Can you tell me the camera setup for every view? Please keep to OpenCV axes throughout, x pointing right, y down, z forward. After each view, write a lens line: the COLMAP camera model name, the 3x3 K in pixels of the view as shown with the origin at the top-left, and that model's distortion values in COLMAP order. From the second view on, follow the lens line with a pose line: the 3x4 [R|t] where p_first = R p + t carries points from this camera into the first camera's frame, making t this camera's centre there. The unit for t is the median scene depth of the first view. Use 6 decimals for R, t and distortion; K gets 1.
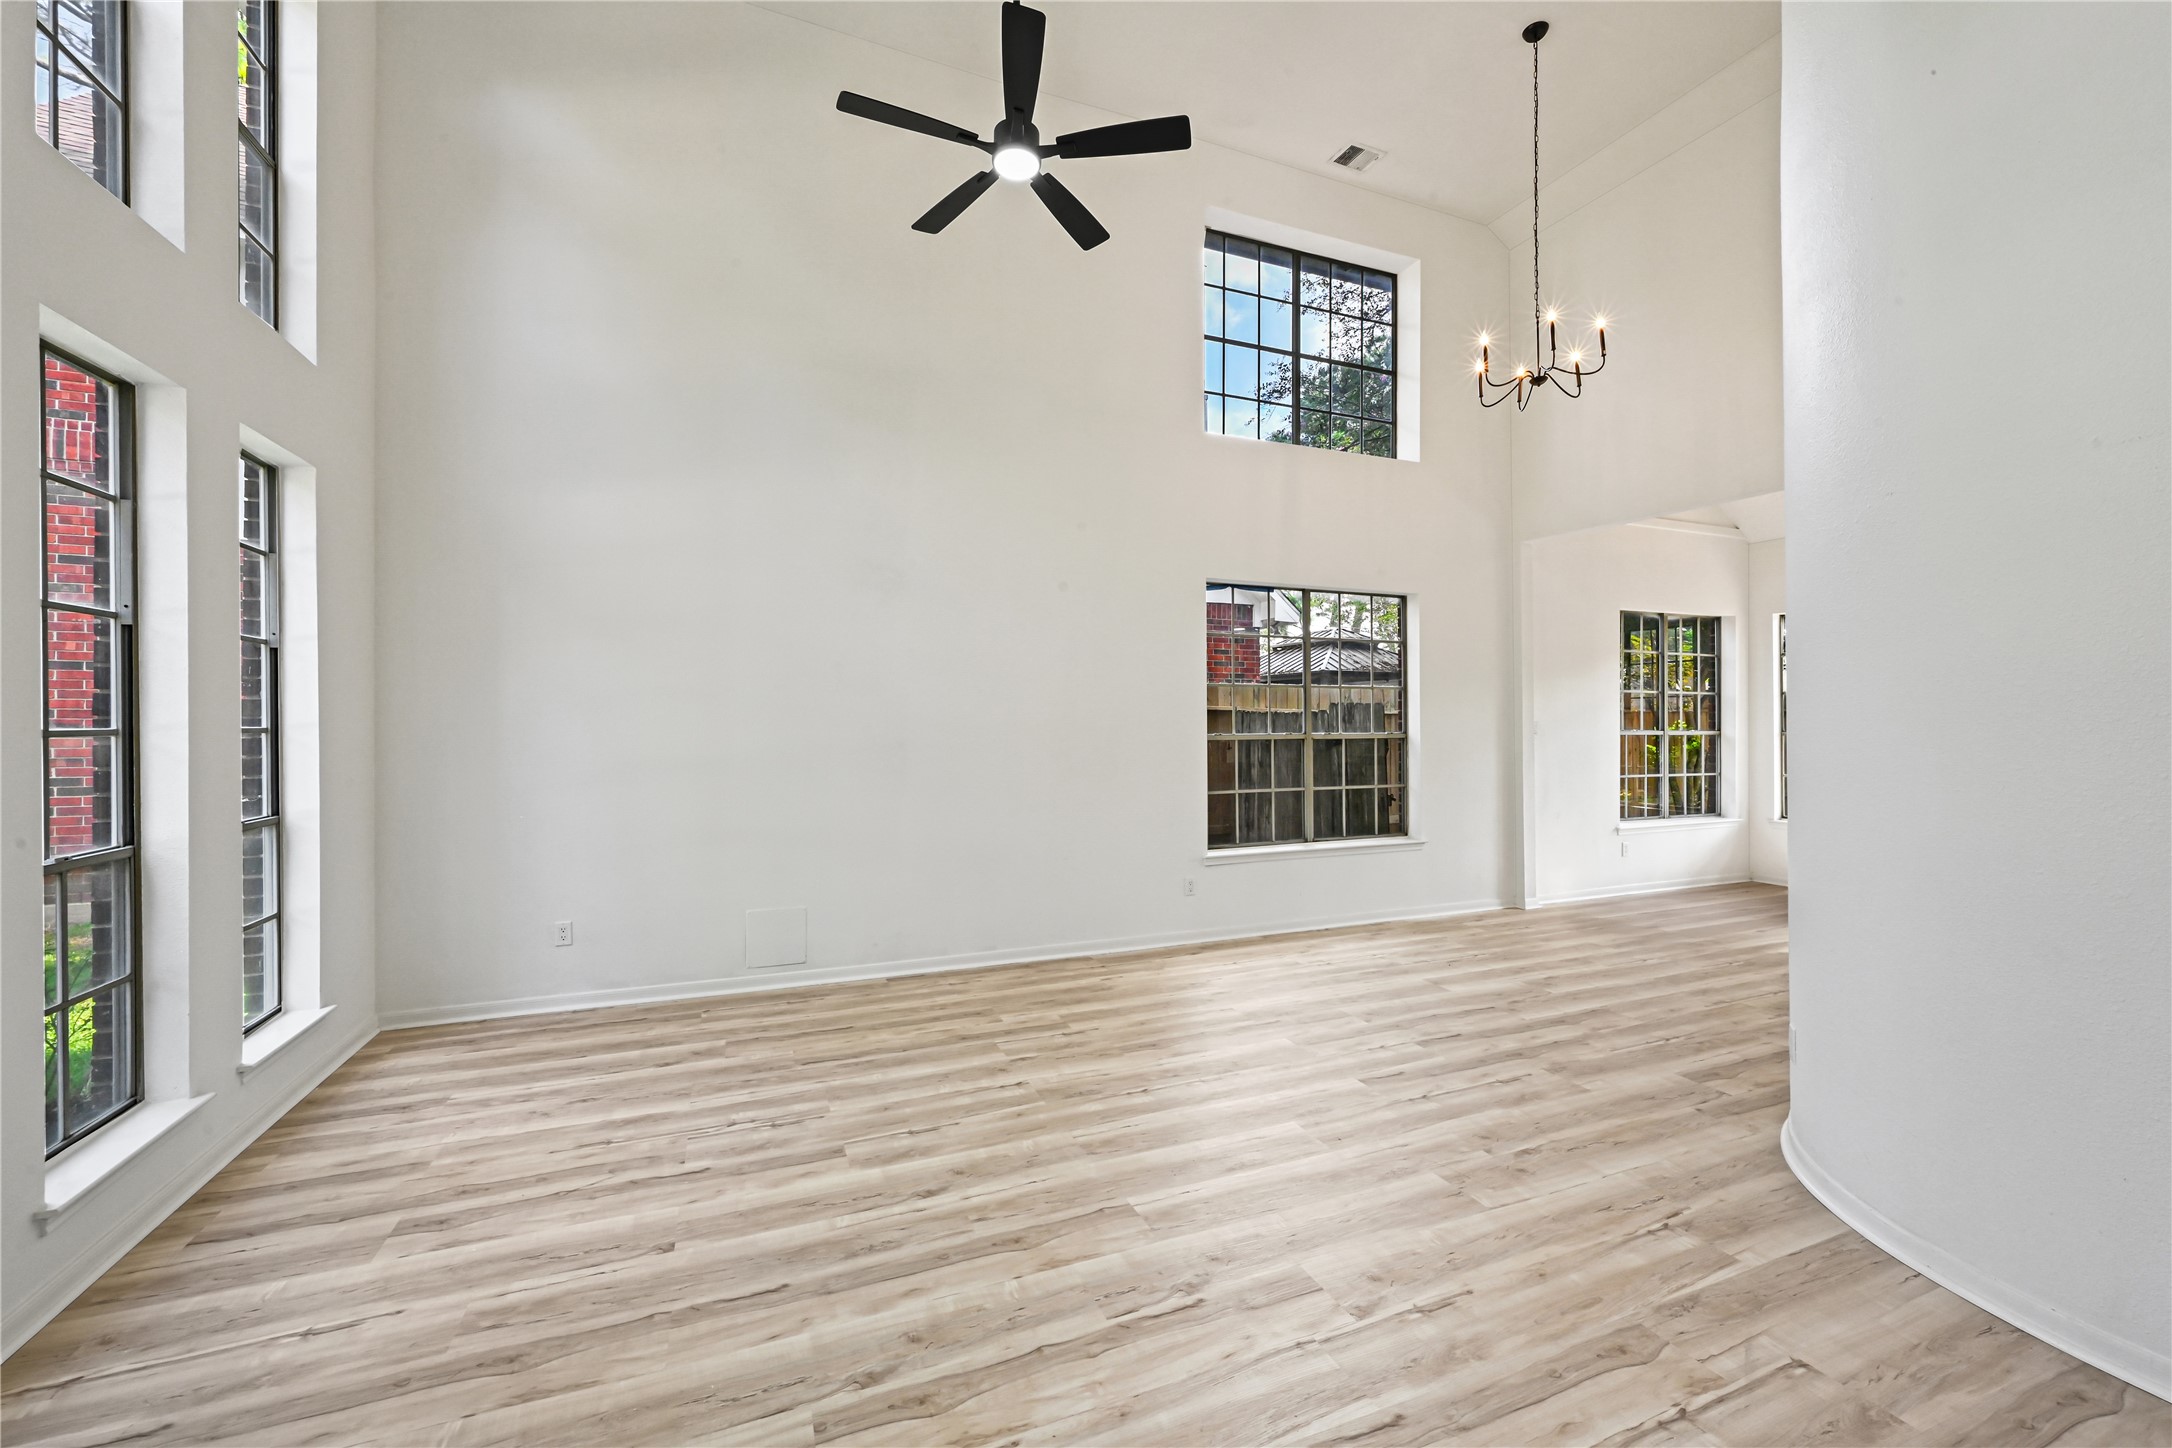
lens RADIAL K [[858.6, 0, 1093.8], [0, 858.6, 727.0], [0, 0, 1]] dist [0.002451, 0.000275]
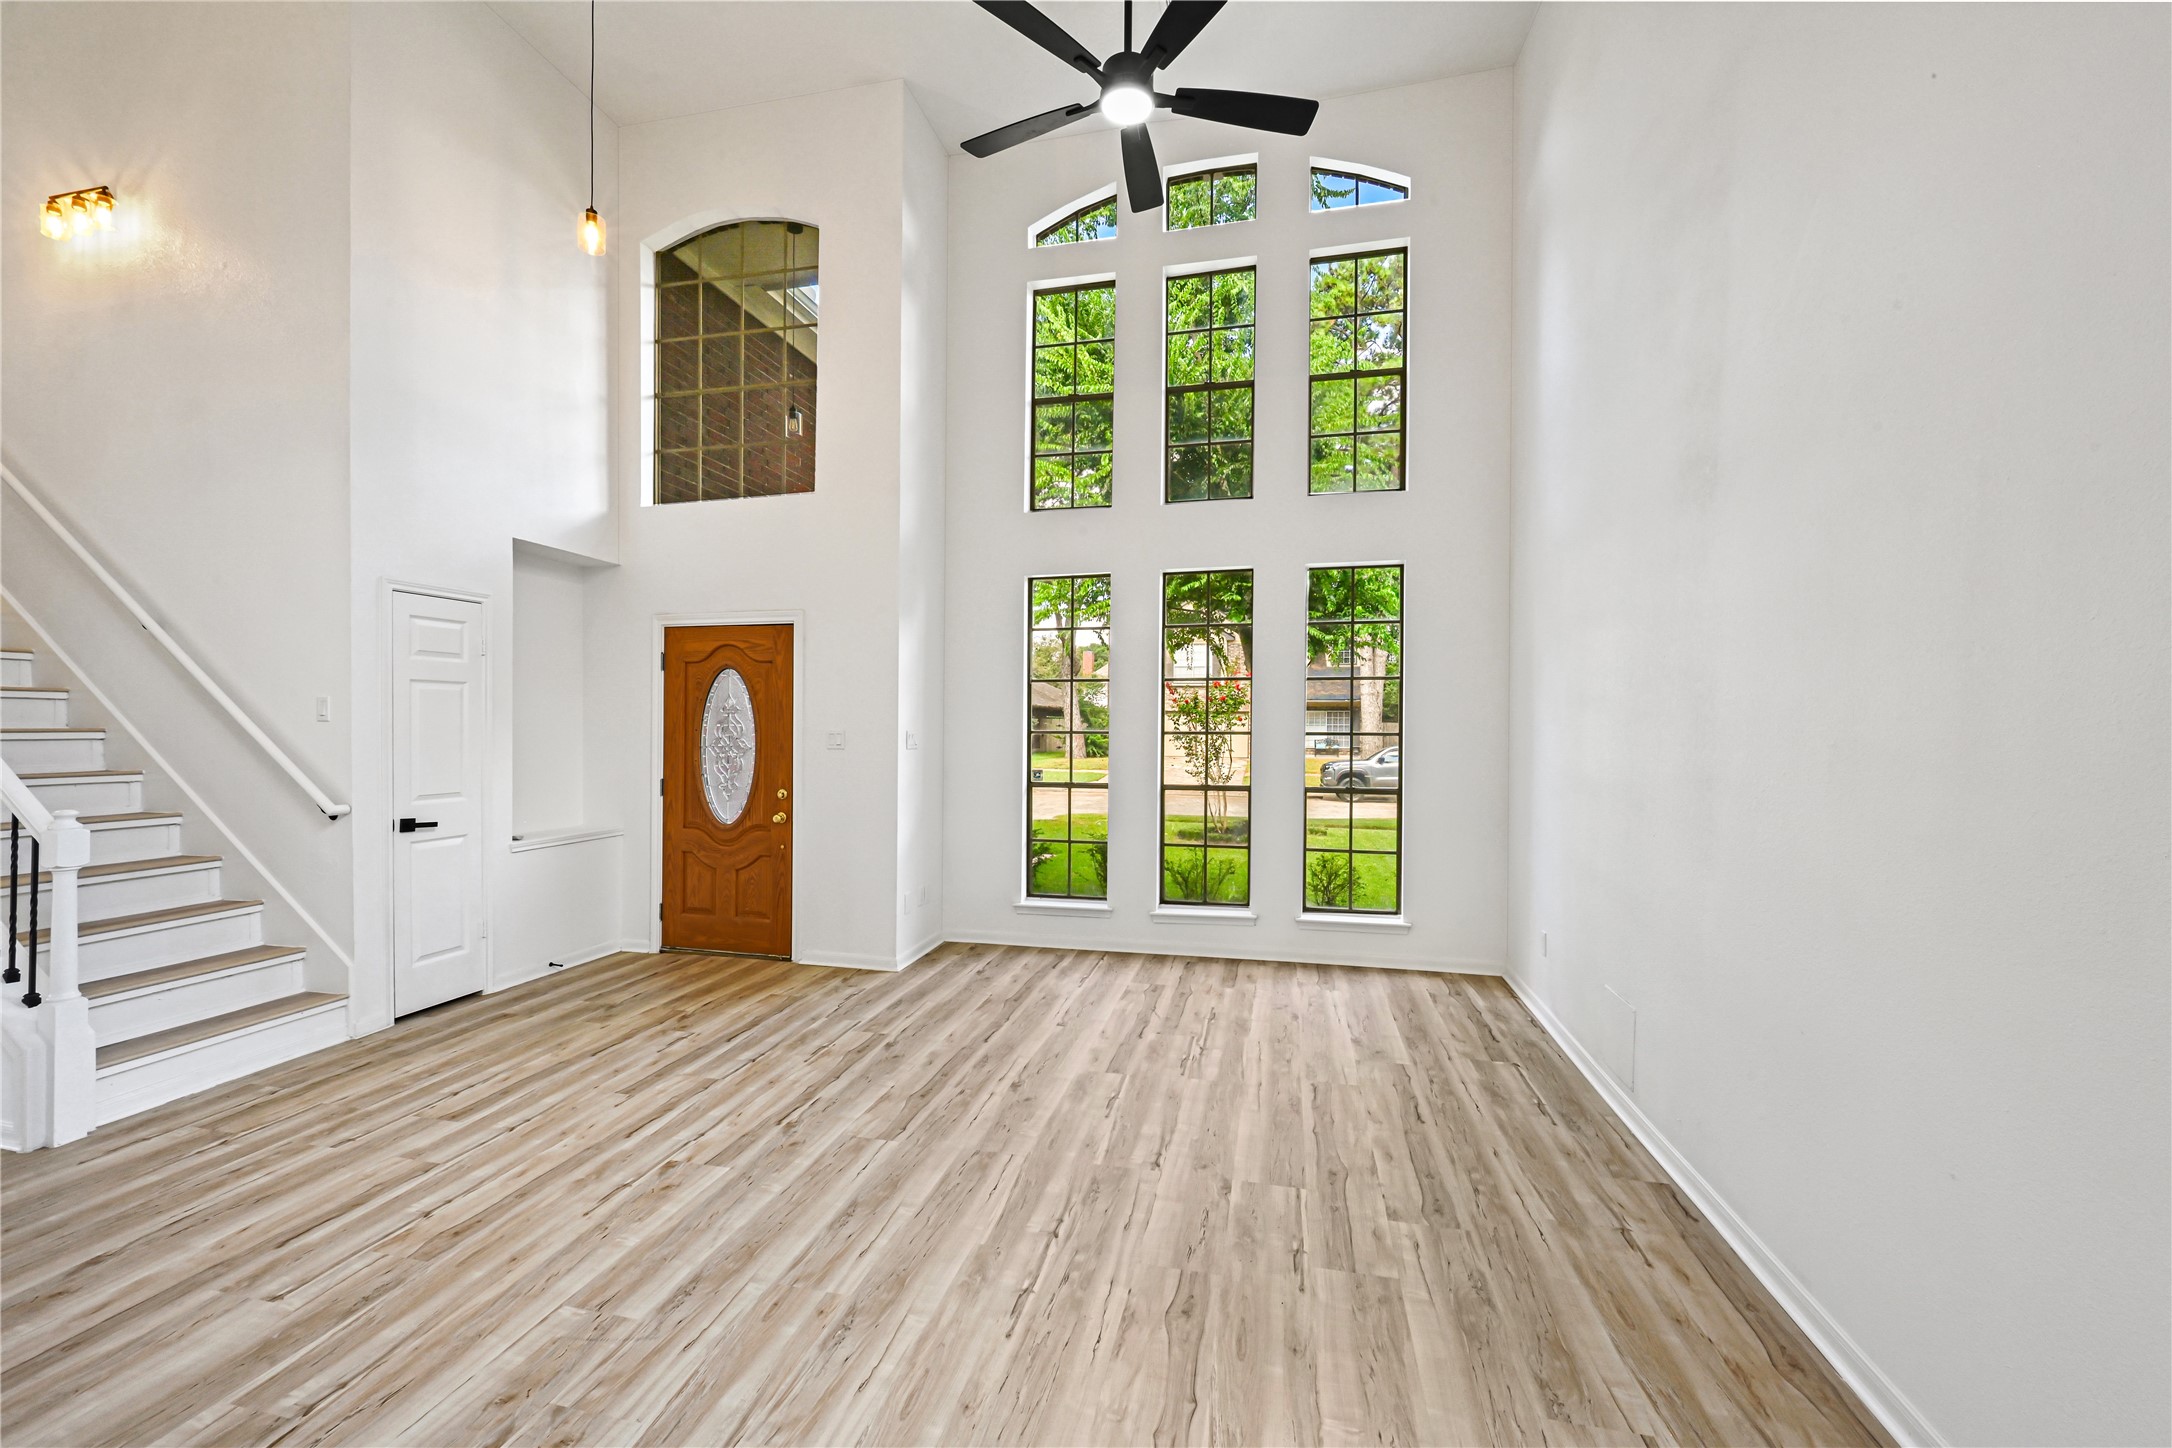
lens RADIAL K [[858.6, 0, 1085.7], [0, 858.6, 723.7], [0, 0, 1]] dist [0.002451, 0.000275]
pose [[-0.584775, -0.002671, -0.811191, 0.658618], [-0.008219, 0.999963, 0.002633, -0.017671], [0.811154, 0.008207, -0.584775, 1.483197]]
